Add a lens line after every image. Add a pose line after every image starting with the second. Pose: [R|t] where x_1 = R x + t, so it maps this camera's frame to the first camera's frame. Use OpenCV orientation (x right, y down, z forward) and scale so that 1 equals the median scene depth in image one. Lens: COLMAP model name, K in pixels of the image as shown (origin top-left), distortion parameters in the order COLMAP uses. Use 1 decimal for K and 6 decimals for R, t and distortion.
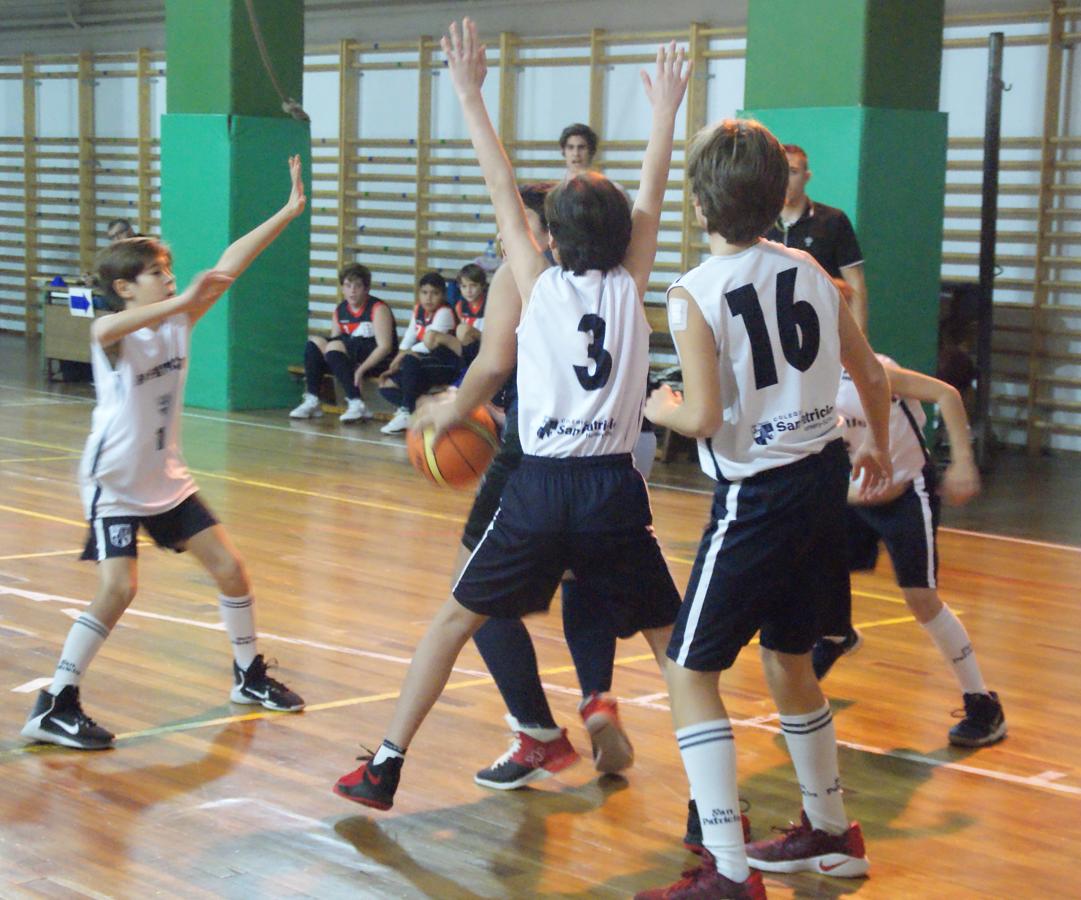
lens RADIAL K [[2353.1, 0, 535.9], [0, 2353.1, 449.1], [0, 0, 1]] dist [0.220151, 0.376288]
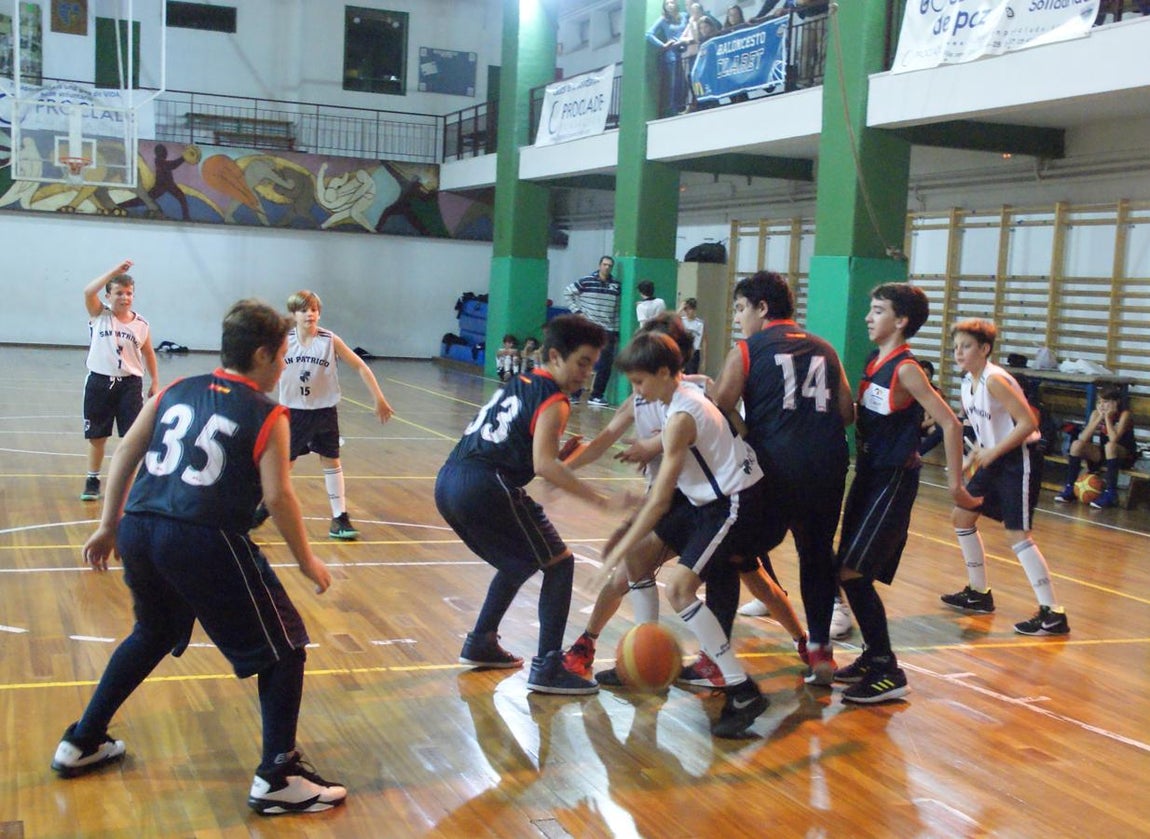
lens RADIAL K [[1563.1, 0, 611.0], [0, 1563.1, 434.2], [0, 0, 1]] dist [-0.020281, 0.325982]
pose [[0.937290, 0.052722, -0.344540, 0.062563], [-0.063001, 0.997838, -0.018698, -0.001753], [0.342809, 0.039231, 0.938585, 0.028170]]
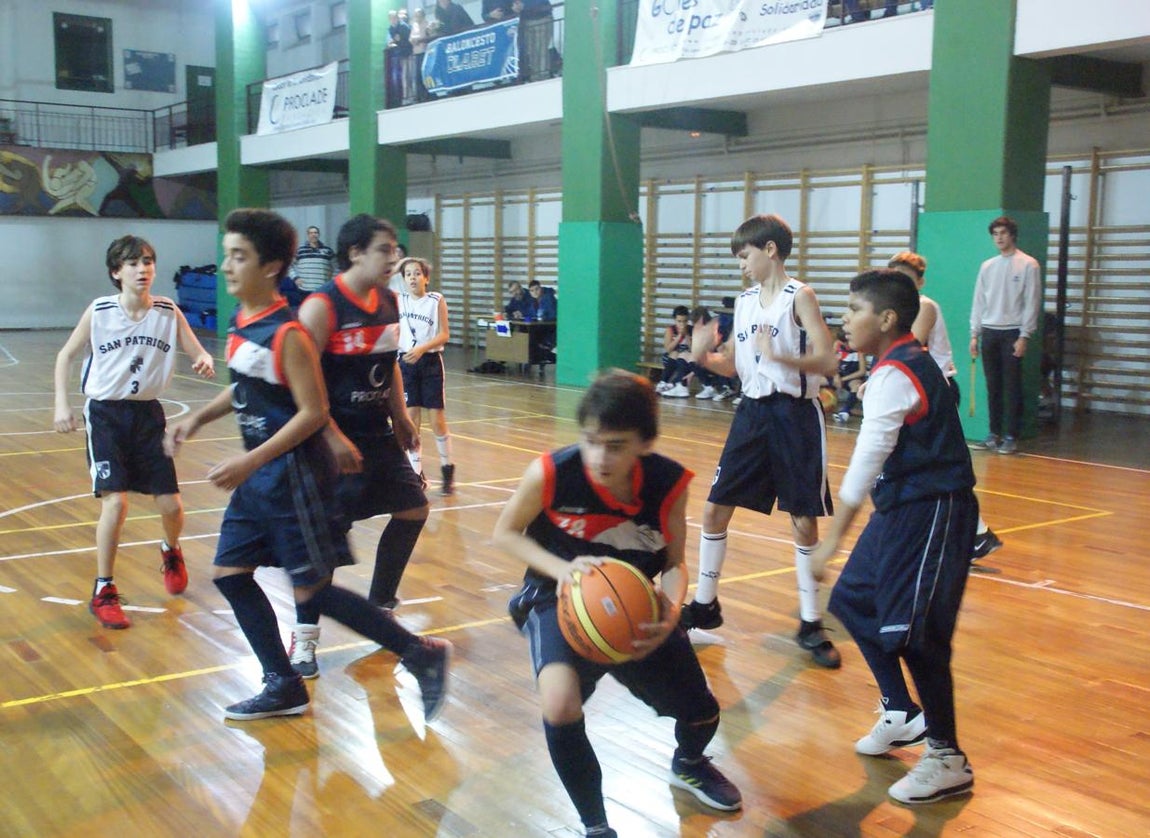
lens RADIAL K [[1297.1, 0, 521.2], [0, 1297.1, 432.2], [0, 0, 1]] dist [-0.082187, 0.208983]
pose [[0.991813, -0.000736, -0.127698, -0.054314], [0.003477, 0.999768, 0.021243, -0.003840], [0.127653, -0.021513, 0.991586, 0.026757]]
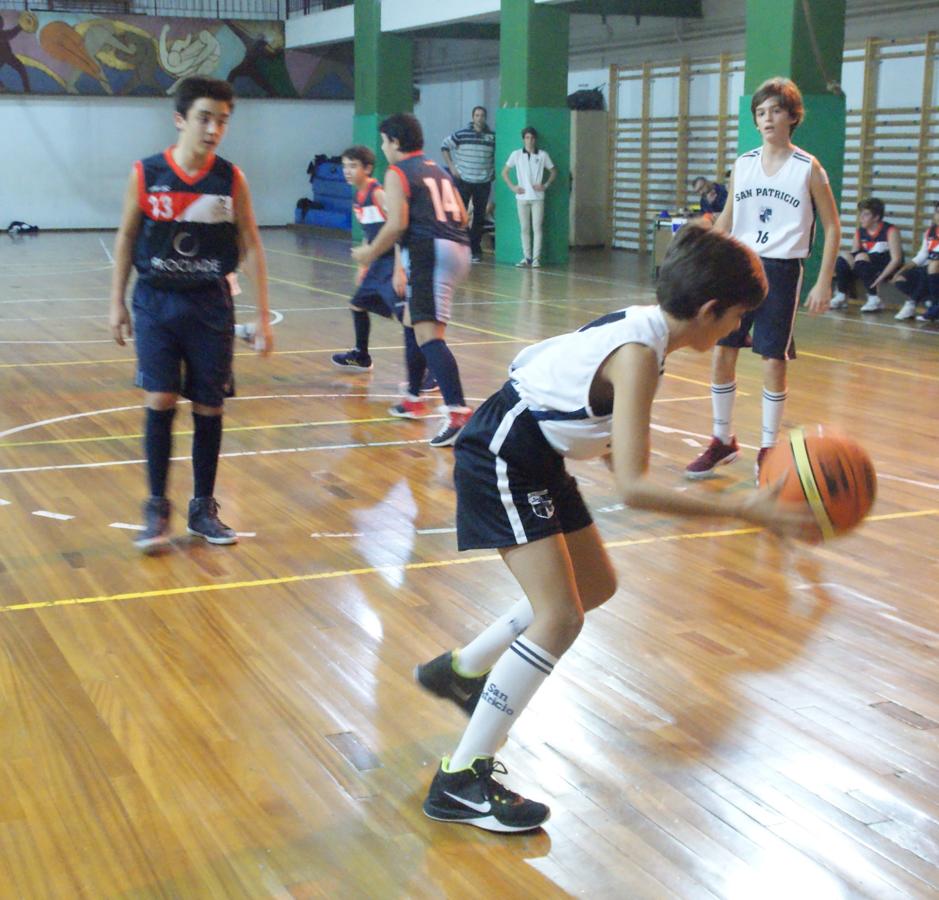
lens RADIAL K [[1573.8, 0, 436.8], [0, 1573.8, 462.4], [0, 0, 1]] dist [-0.047448, 0.268624]
pose [[0.946064, 0.039250, -0.321592, -0.014349], [-0.011892, 0.996172, 0.086598, 0.000192], [0.323760, -0.078103, 0.942910, 0.021049]]
